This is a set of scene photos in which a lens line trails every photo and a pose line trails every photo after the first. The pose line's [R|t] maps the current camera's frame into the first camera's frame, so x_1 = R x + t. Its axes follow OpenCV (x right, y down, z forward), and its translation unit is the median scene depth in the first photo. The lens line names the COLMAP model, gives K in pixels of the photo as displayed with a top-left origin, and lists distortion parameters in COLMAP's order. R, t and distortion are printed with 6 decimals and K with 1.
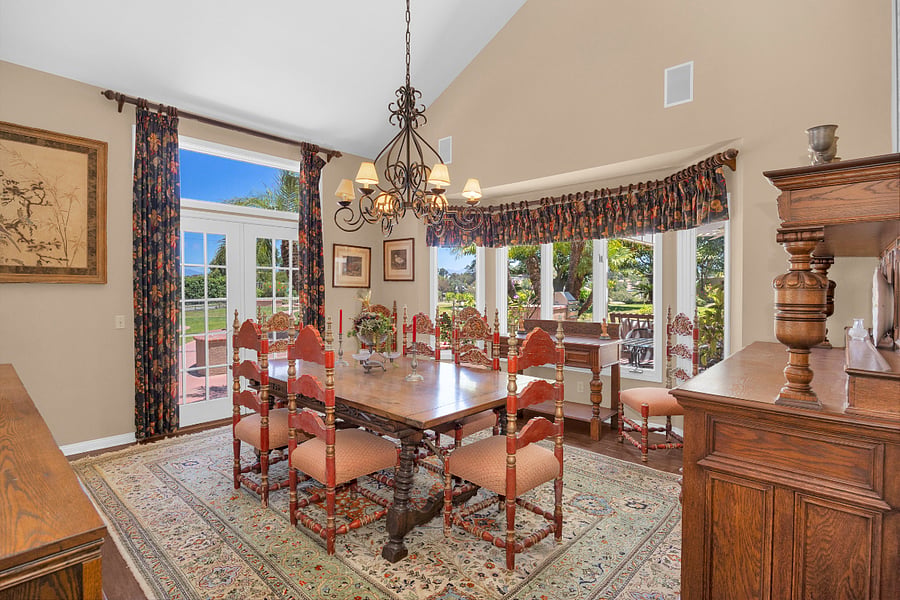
lens RADIAL K [[445.8, 0, 450.0], [0, 445.8, 300.0], [0, 0, 1]] dist [-0.004236, -0.000861]
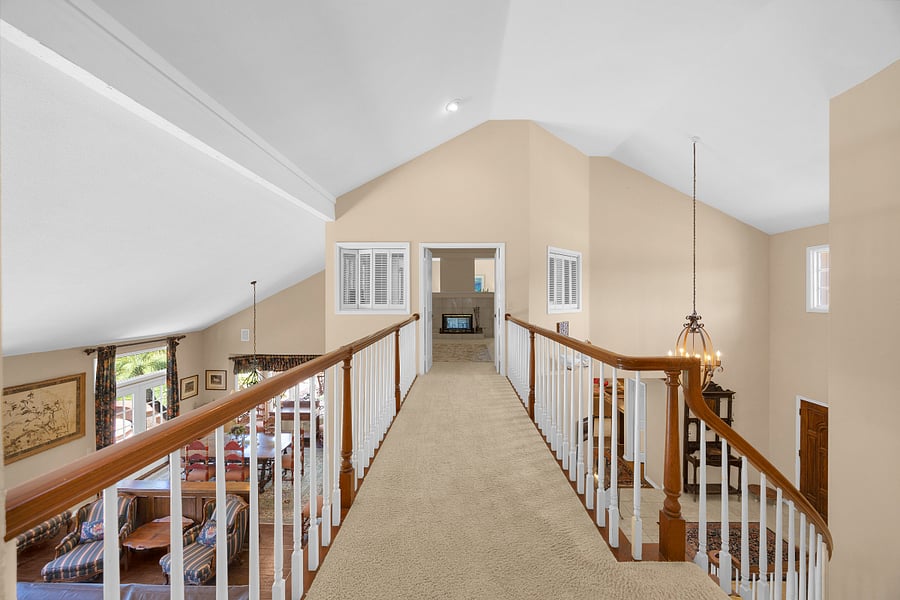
lens RADIAL K [[342.6, 0, 448.4], [0, 342.6, 297.6], [0, 0, 1]] dist [-0.001550, -0.000058]
pose [[0.761482, -0.004868, 0.648167, -0.462188], [0.016614, 0.999790, -0.012010, -0.625601], [-0.647973, 0.019913, 0.761403, -1.366206]]
